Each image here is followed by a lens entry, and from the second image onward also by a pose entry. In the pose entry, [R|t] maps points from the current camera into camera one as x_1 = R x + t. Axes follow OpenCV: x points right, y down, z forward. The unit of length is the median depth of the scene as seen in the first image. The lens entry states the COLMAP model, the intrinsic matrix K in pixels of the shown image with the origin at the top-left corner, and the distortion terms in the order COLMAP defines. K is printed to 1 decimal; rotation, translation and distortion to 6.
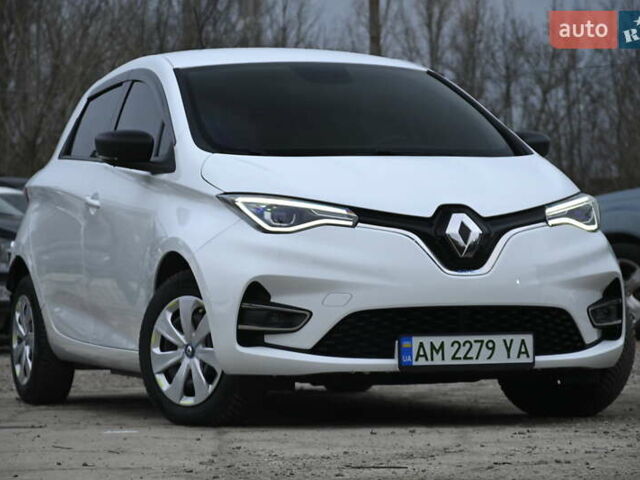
lens RADIAL K [[1559.4, 0, 320.0], [0, 1559.4, 240.0], [0, 0, 1]] dist [-0.052739, -0.333126]
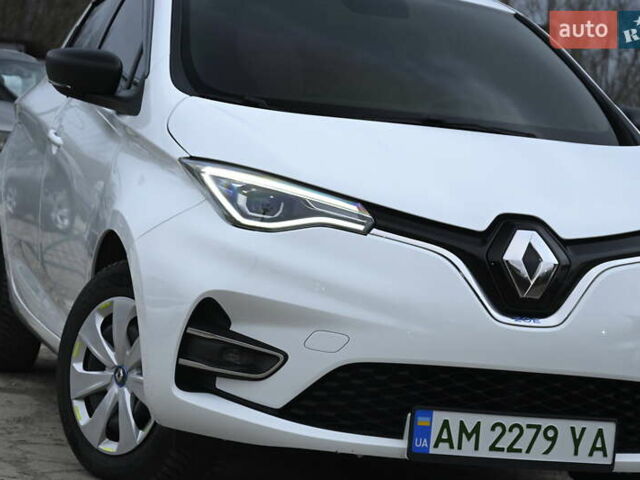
lens RADIAL K [[1559.4, 0, 320.0], [0, 1559.4, 240.0], [0, 0, 1]] dist [-0.052739, -0.333126]
pose [[0.992443, 0.112488, -0.049027, 0.034950], [-0.110125, 0.992734, 0.048497, -0.035406], [0.054126, -0.042731, 0.997619, 0.335236]]
